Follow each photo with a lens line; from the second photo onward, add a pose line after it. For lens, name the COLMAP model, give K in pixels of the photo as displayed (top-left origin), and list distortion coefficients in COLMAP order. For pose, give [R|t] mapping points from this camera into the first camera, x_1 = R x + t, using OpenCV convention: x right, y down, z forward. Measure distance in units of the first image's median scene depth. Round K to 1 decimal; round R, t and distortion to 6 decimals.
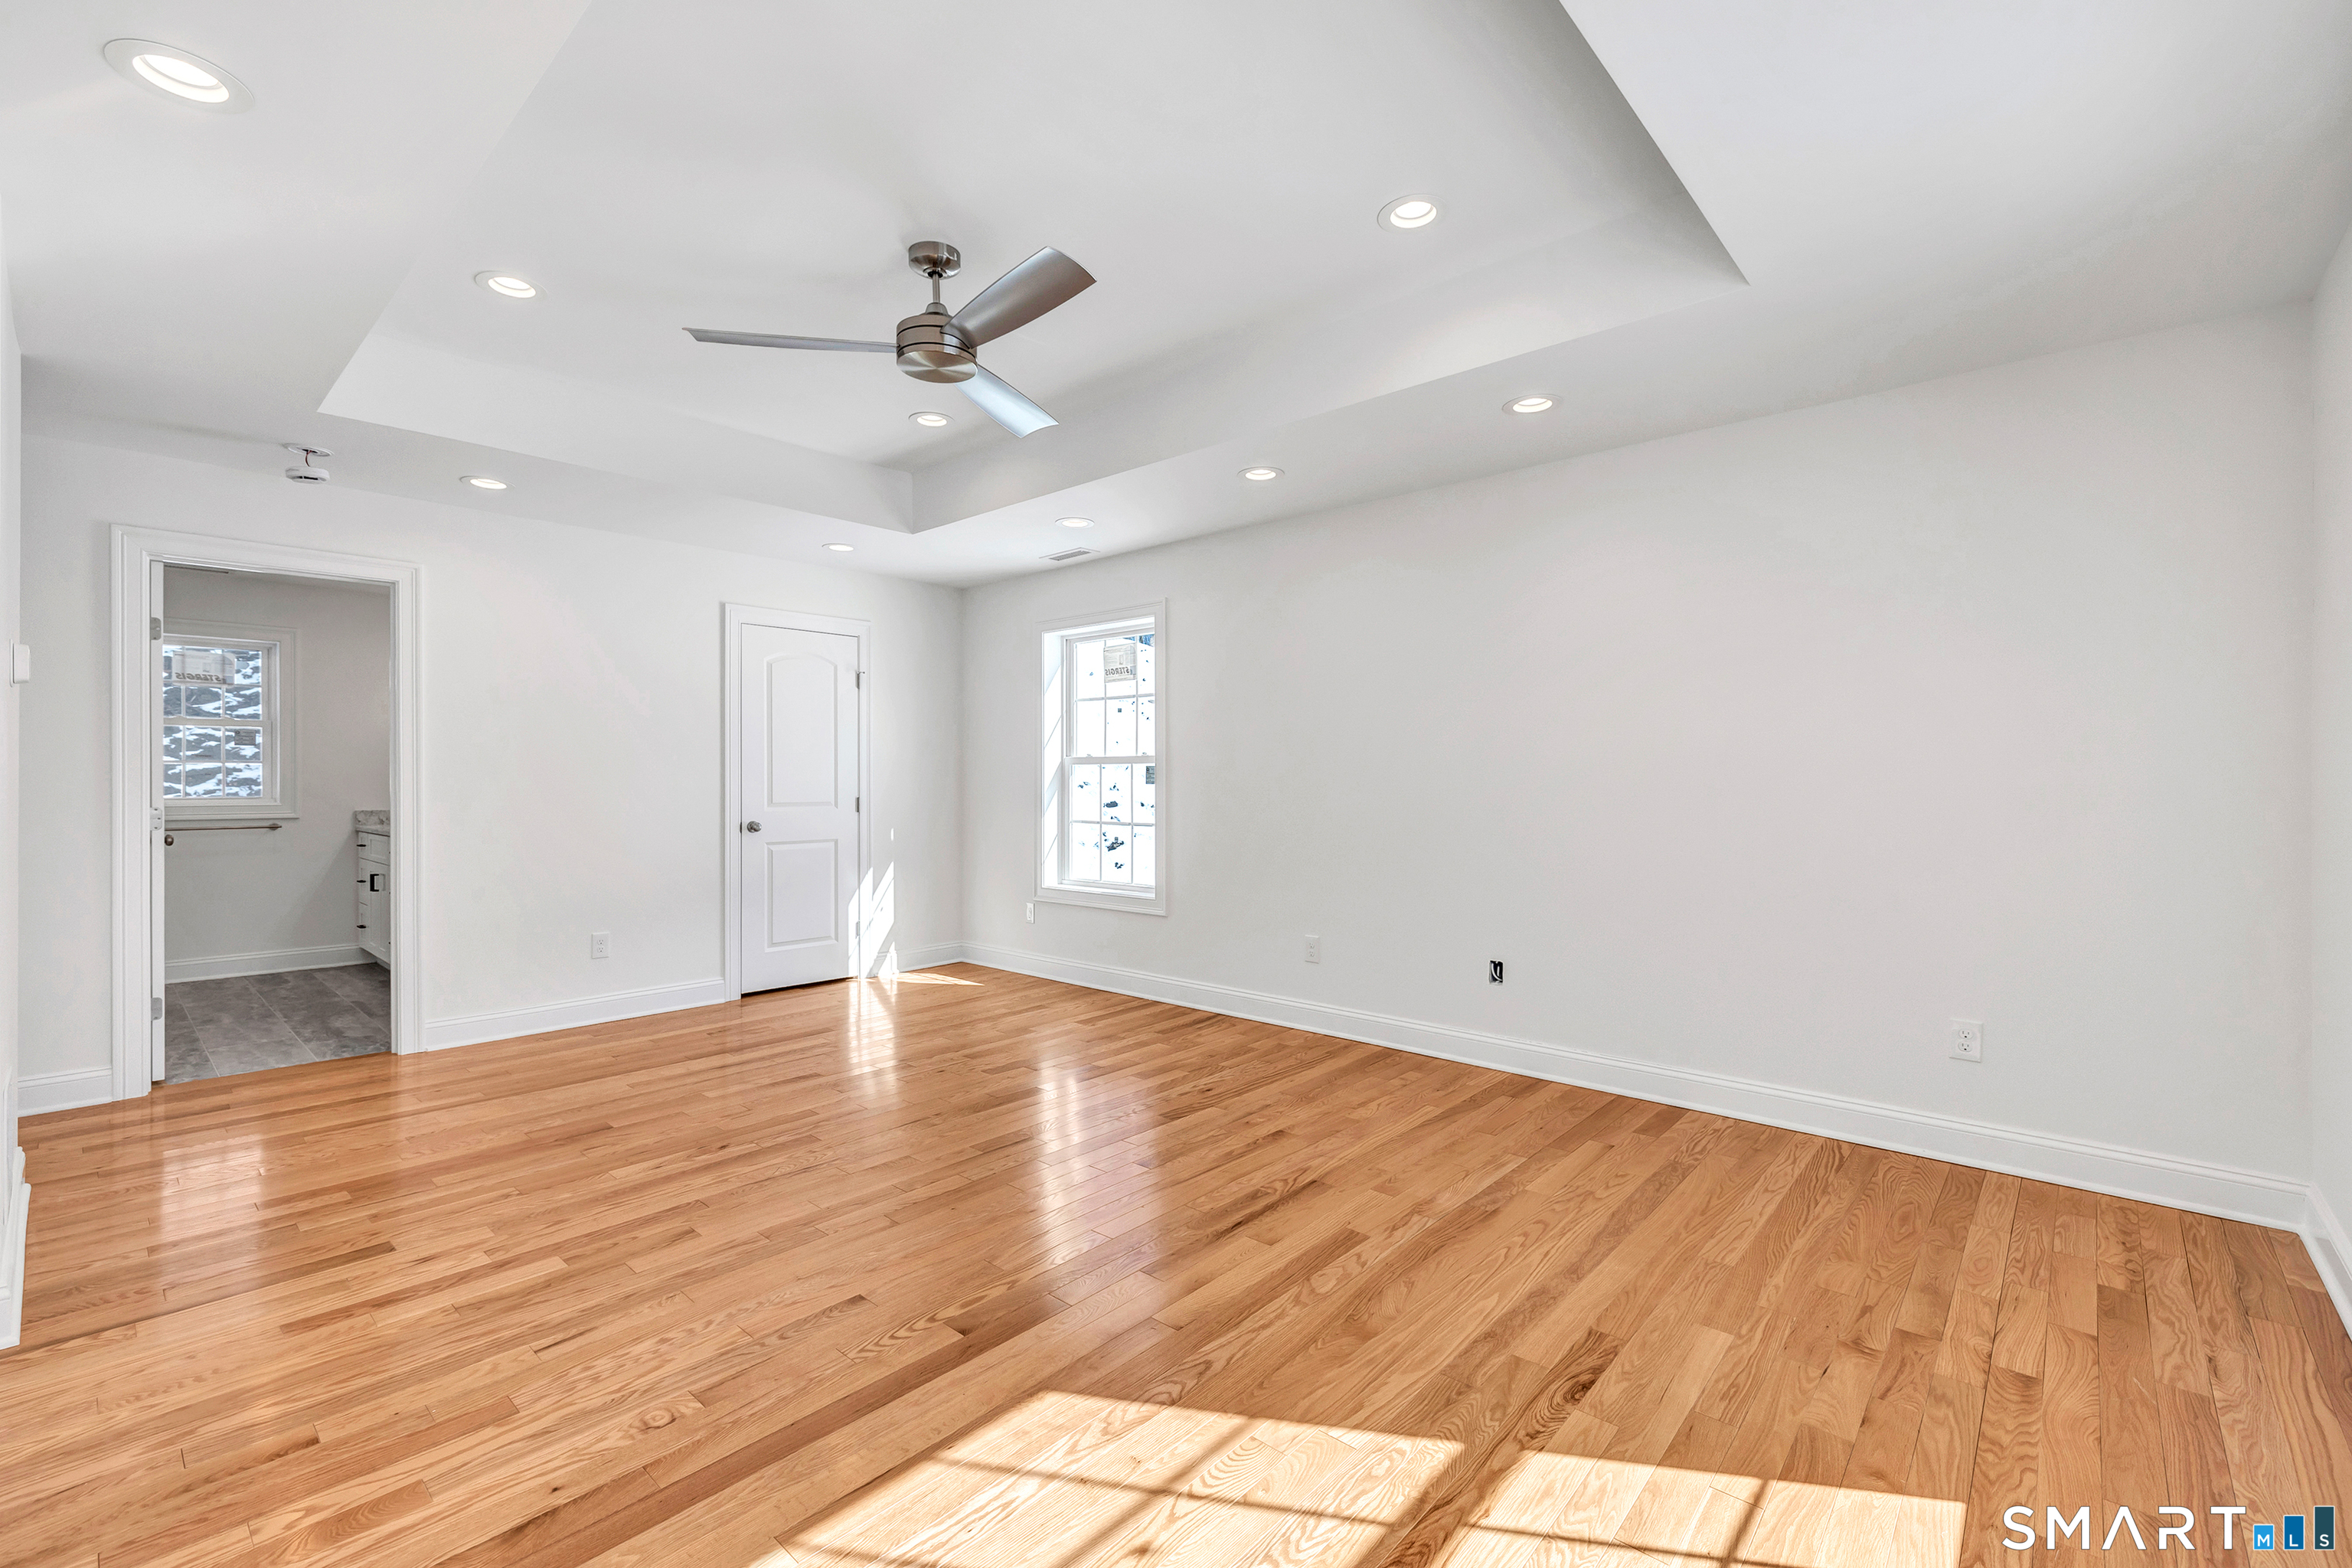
lens RADIAL K [[1015.4, 0, 1178.5], [0, 1015.4, 781.6], [0, 0, 1]] dist [-0.001152, 0.001322]
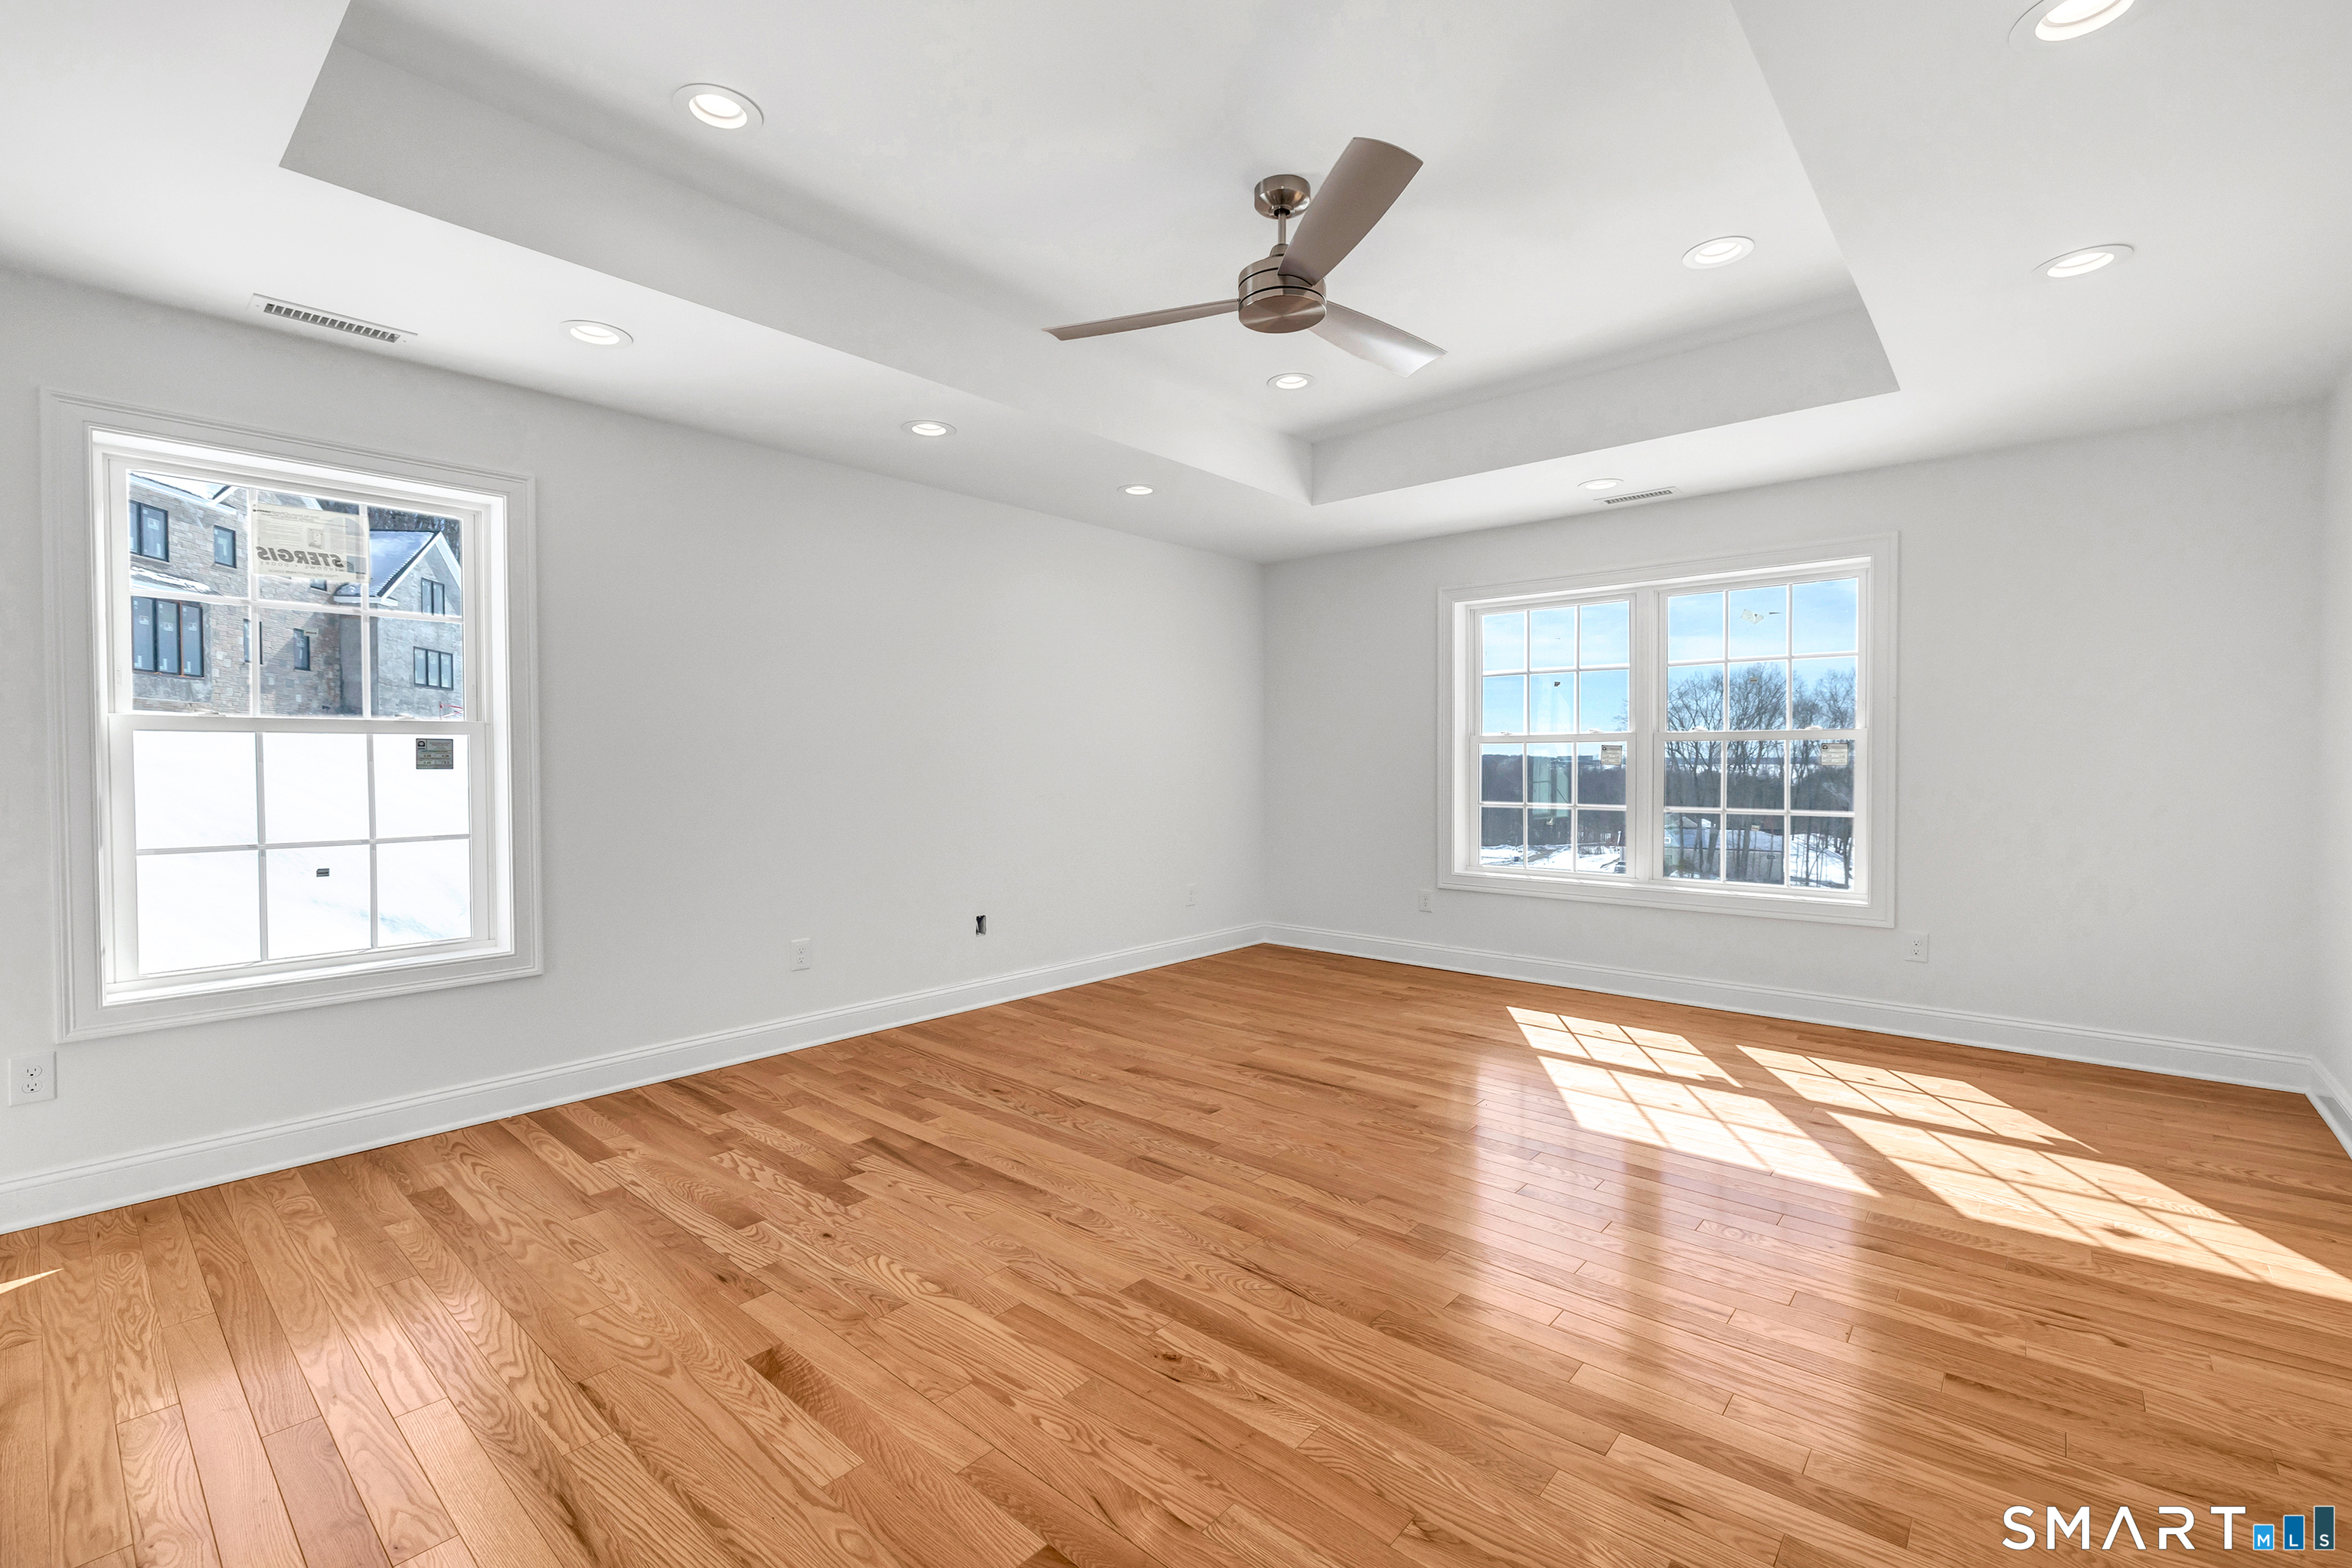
lens RADIAL K [[1015.4, 0, 1174.4], [0, 1015.4, 780.0], [0, 0, 1]] dist [-0.001152, 0.001322]
pose [[-0.021486, -0.017113, 0.999623, -1.162136], [0.006228, 0.999832, 0.017250, 0.013327], [-0.999750, 0.006596, -0.021375, 1.131321]]
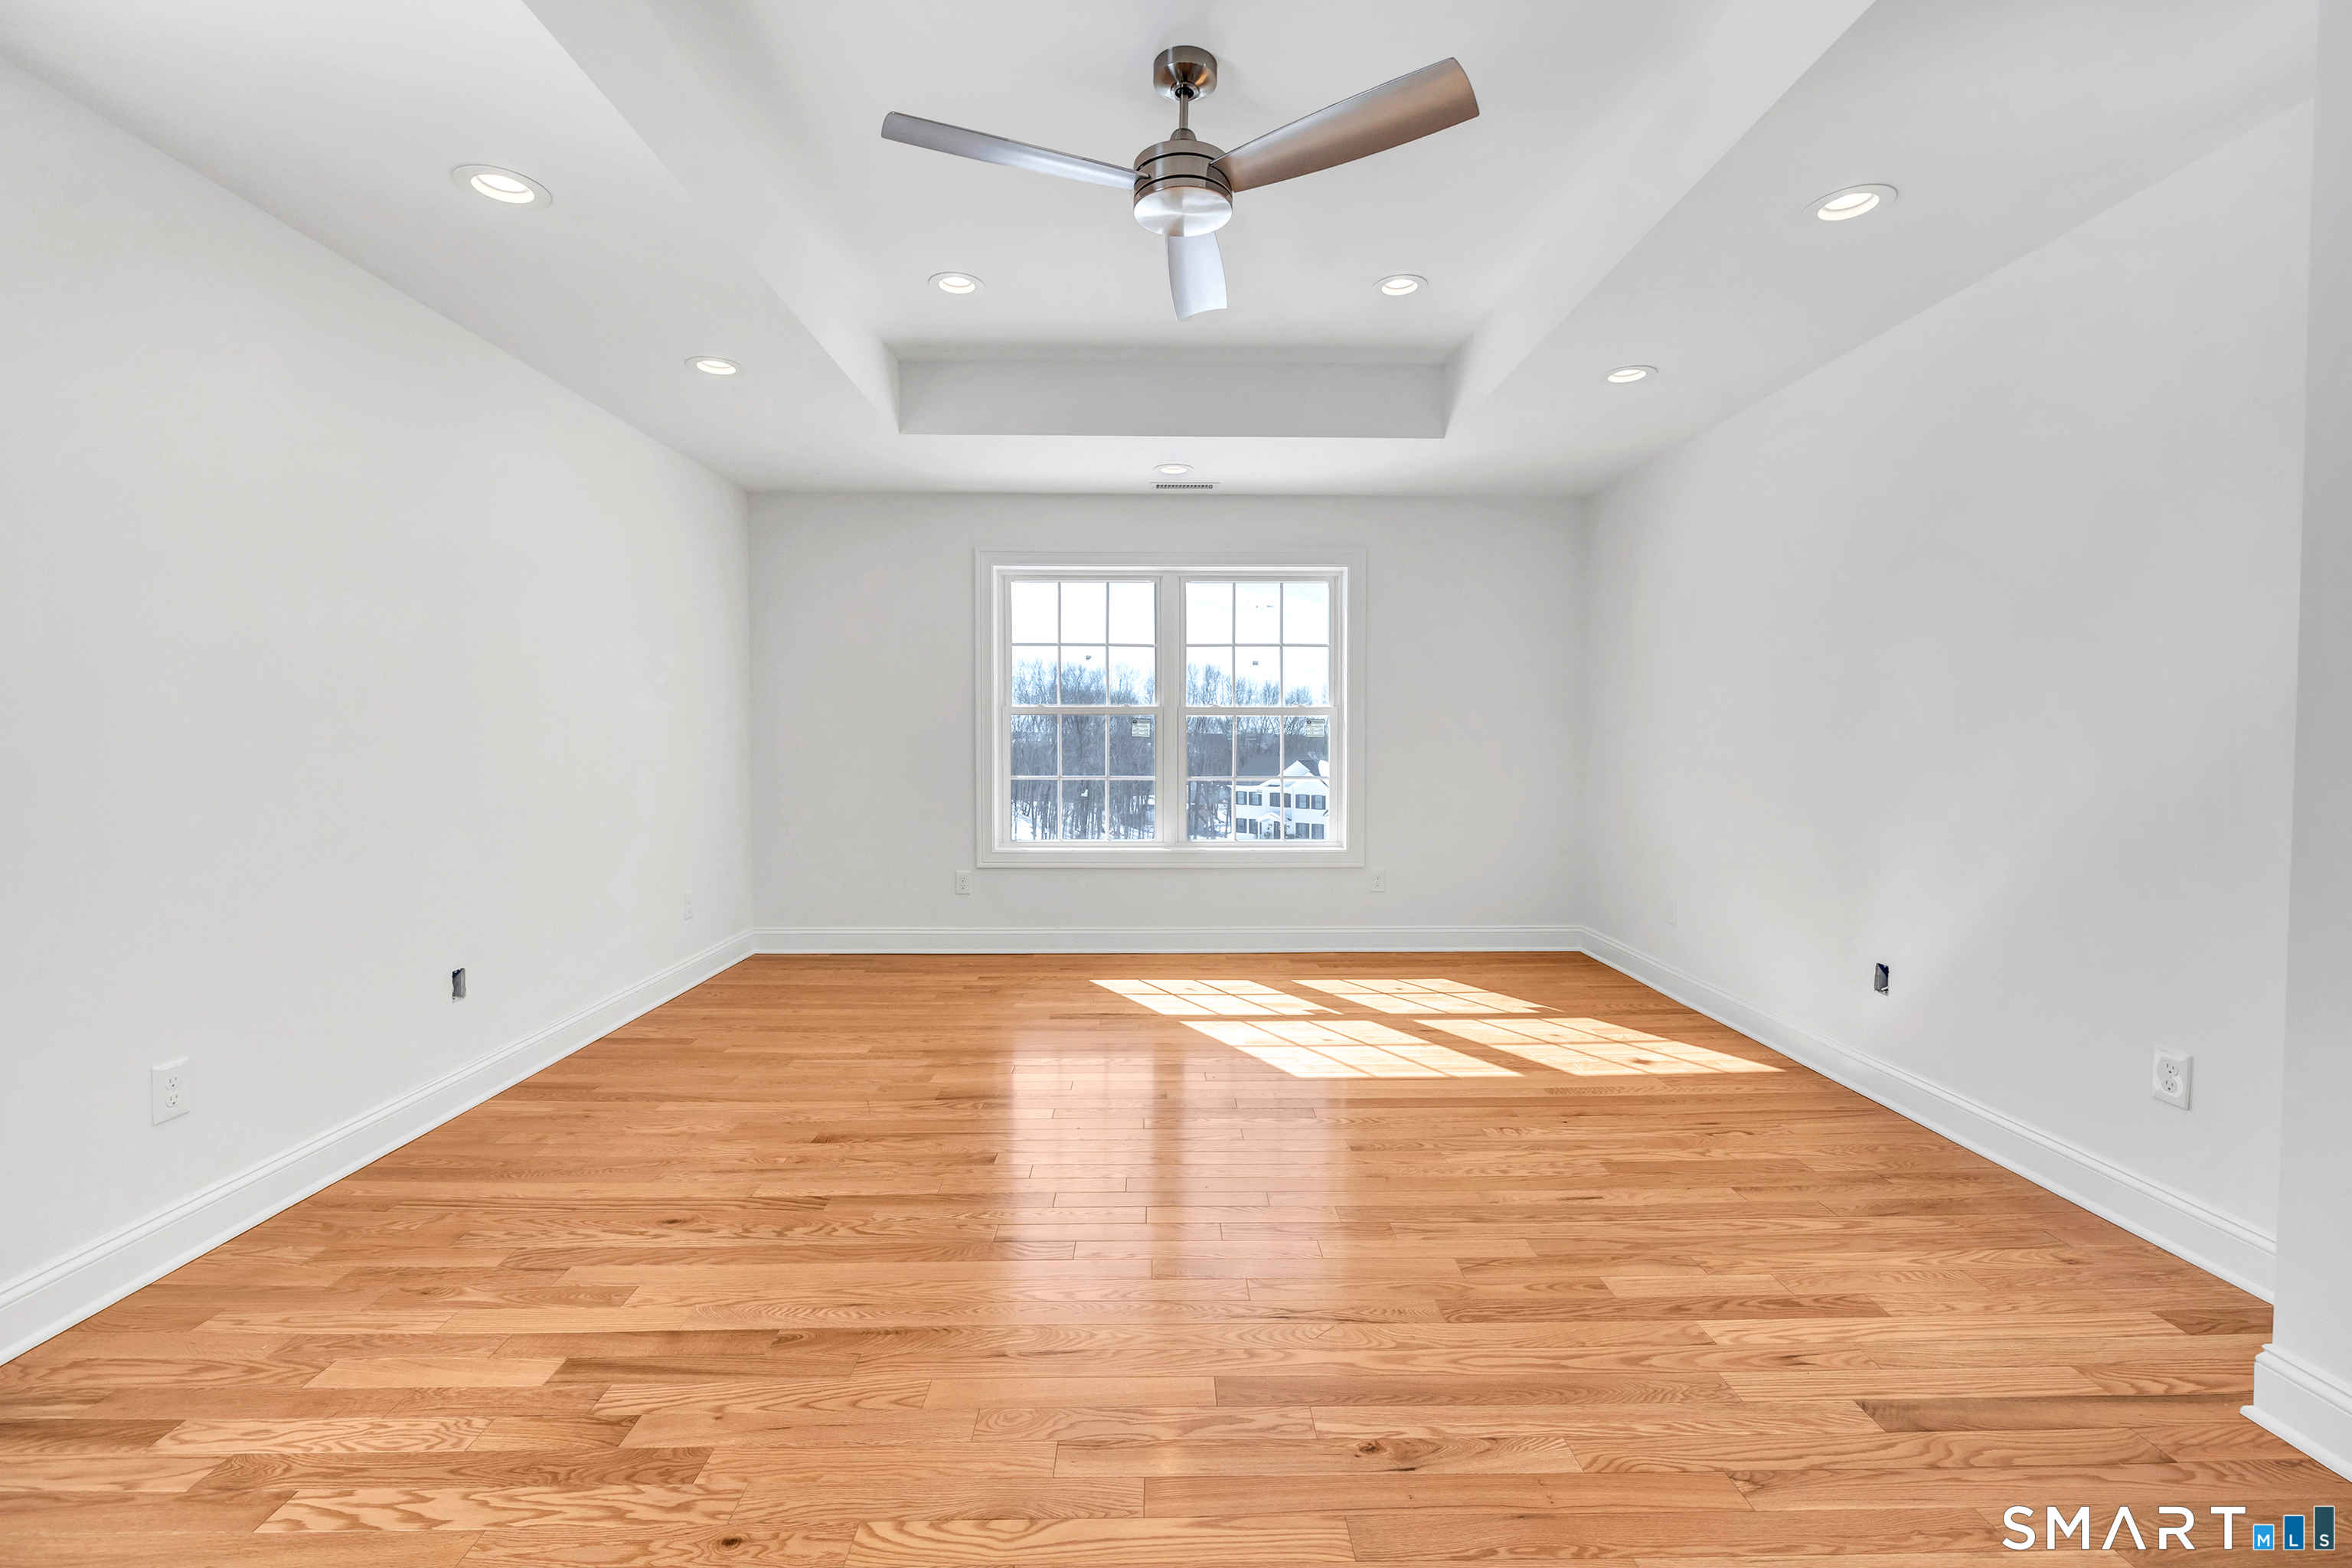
lens RADIAL K [[1015.4, 0, 1182.8], [0, 1015.4, 778.3], [0, 0, 1]] dist [-0.001152, 0.001322]
pose [[-0.693680, -0.033369, 0.719510, -0.821196], [0.000893, 0.998886, 0.047188, 0.009012], [-0.720283, 0.033376, -0.692877, 1.570541]]
